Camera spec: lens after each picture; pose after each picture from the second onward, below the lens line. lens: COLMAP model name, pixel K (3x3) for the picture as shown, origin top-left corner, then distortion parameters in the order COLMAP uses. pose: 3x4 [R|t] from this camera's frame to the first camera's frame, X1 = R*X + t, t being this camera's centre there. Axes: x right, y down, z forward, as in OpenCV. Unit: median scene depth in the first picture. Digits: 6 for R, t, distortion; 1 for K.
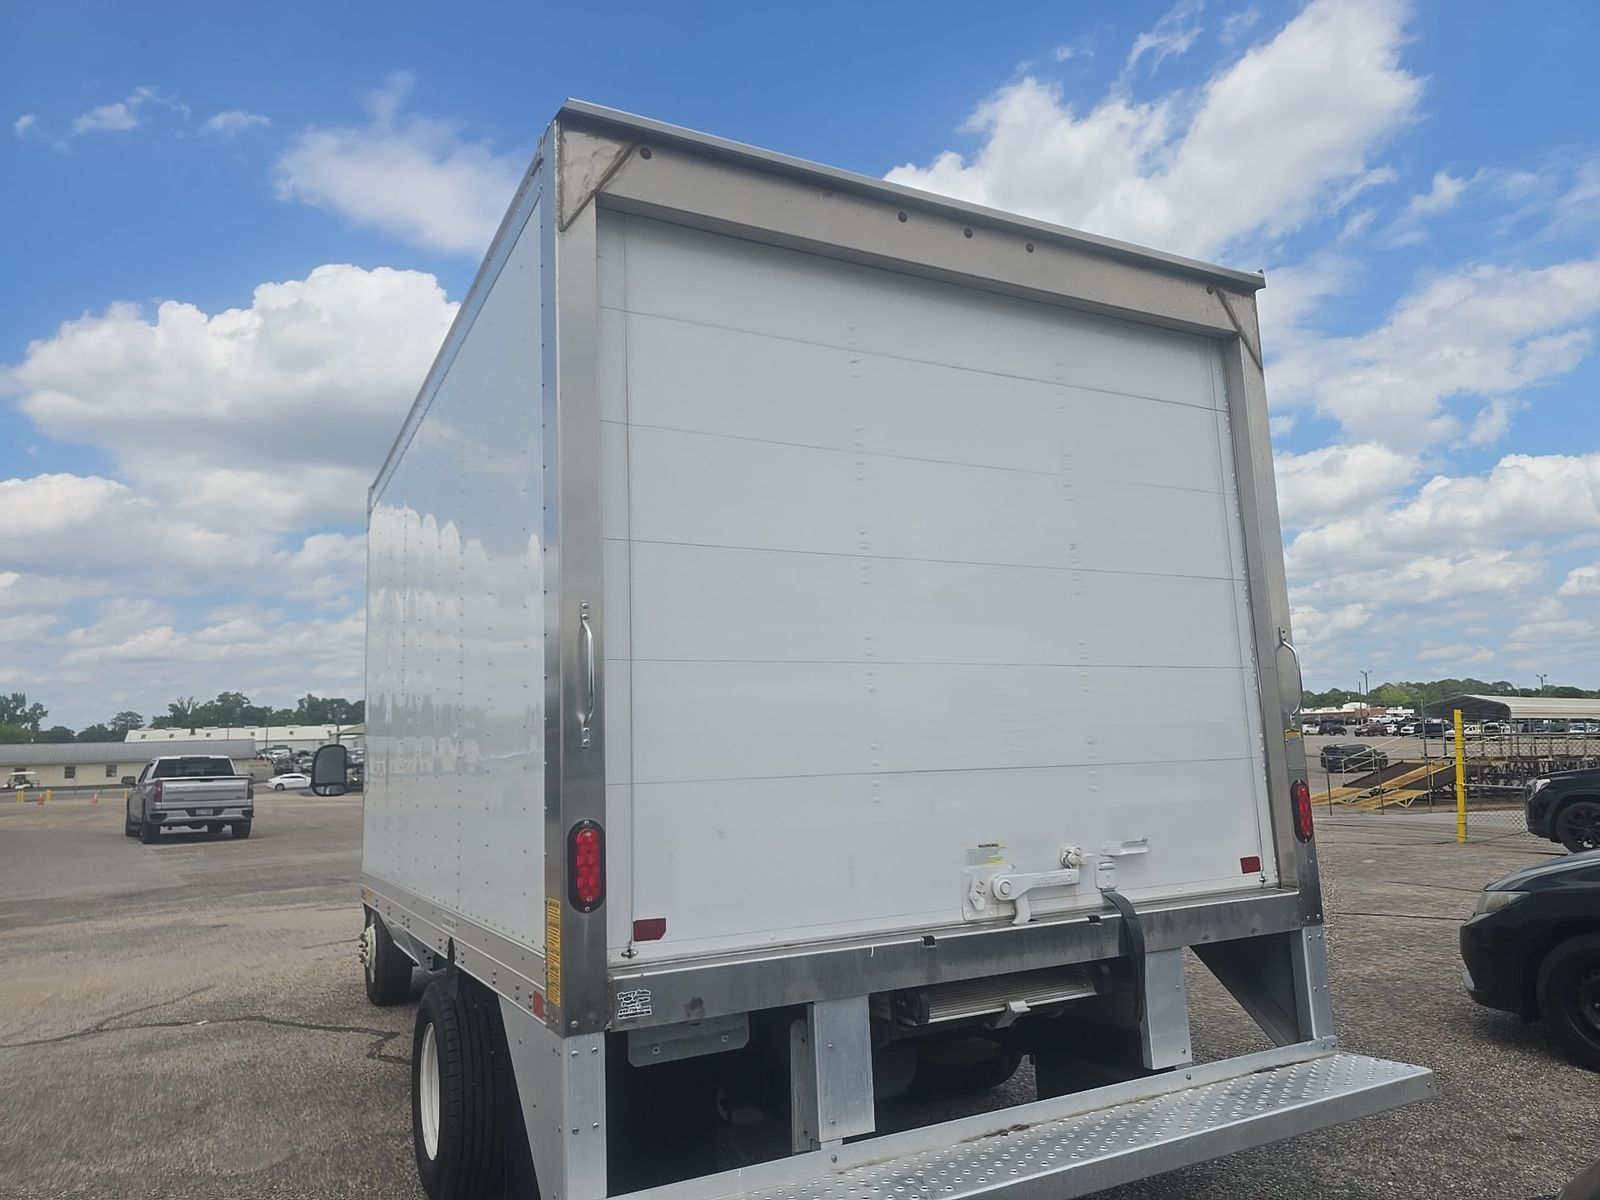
lens RADIAL K [[1089.2, 0, 800.0], [0, 1089.2, 600.0], [0, 0, 1]] dist [0.006821, -0.005050]
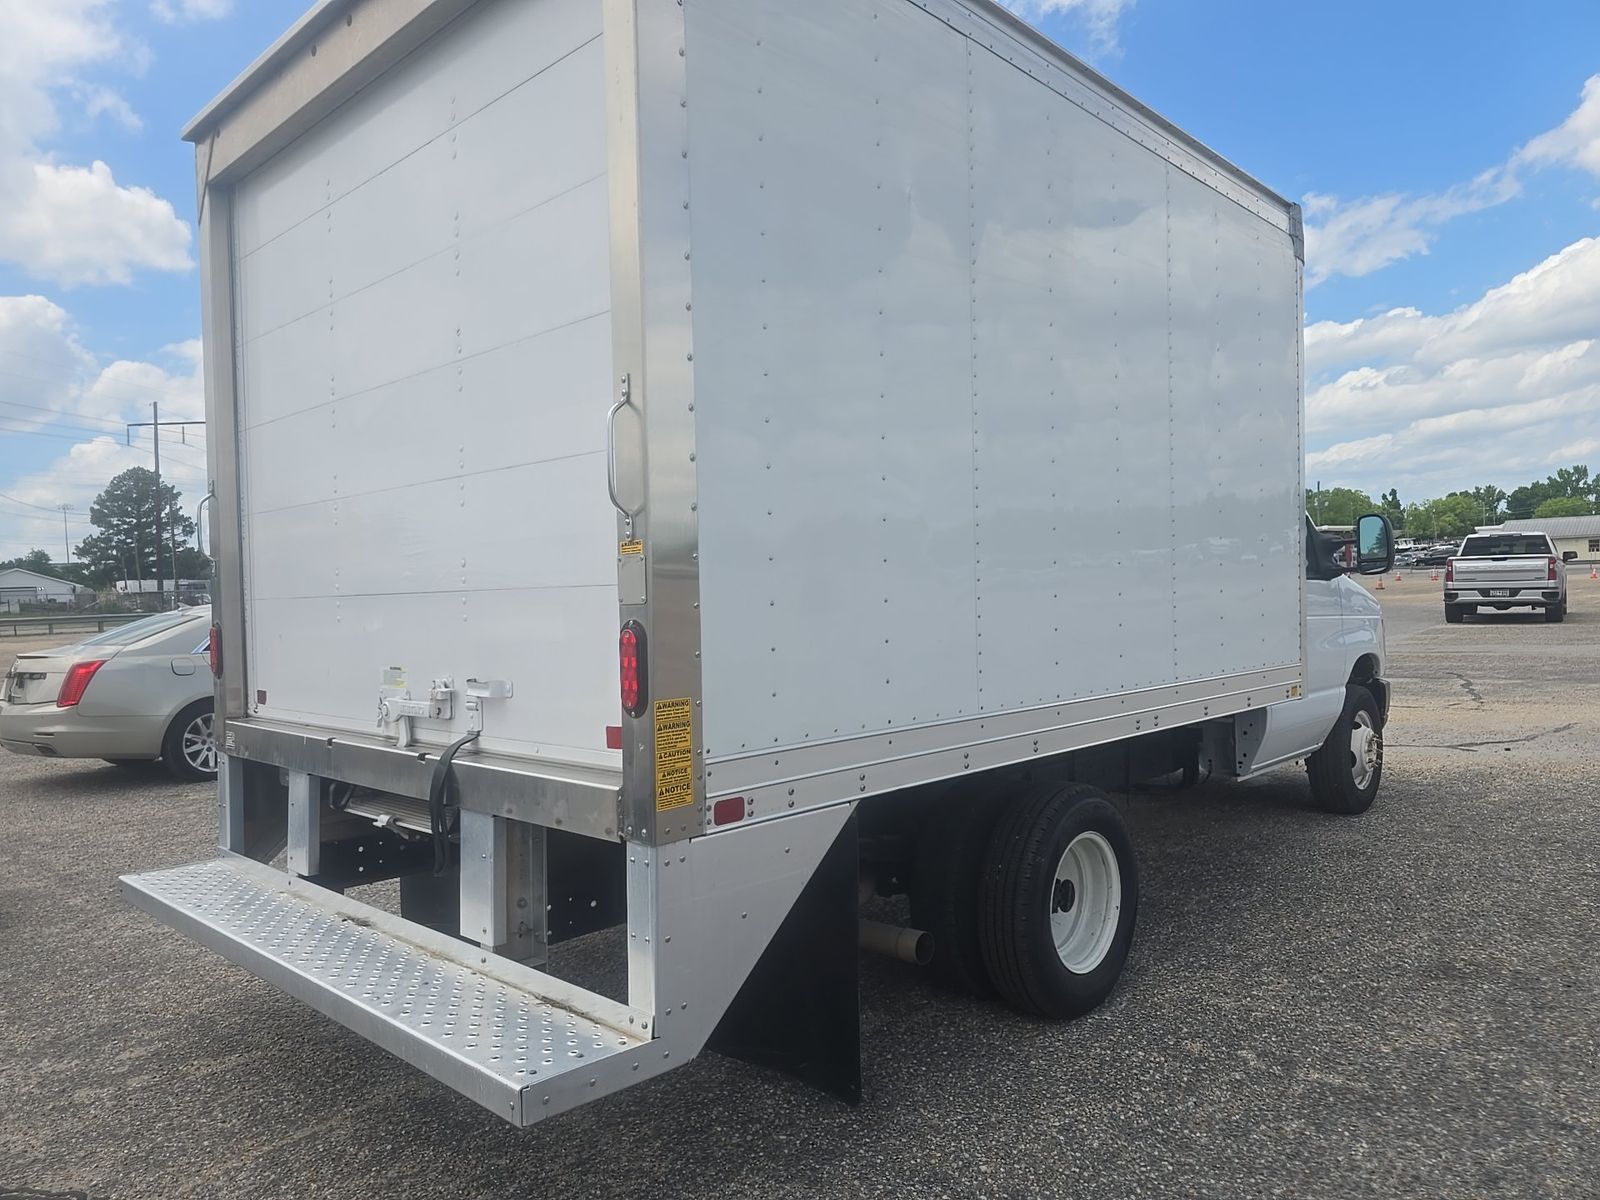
lens RADIAL K [[1094.7, 0, 800.0], [0, 1094.7, 600.0], [0, 0, 1]] dist [0.045848, -0.000586]
pose [[0.330173, 0.037056, -0.943193, 0.161767], [0.156654, 0.983221, 0.093466, 0.016320], [0.930830, -0.178615, 0.318828, 0.132754]]
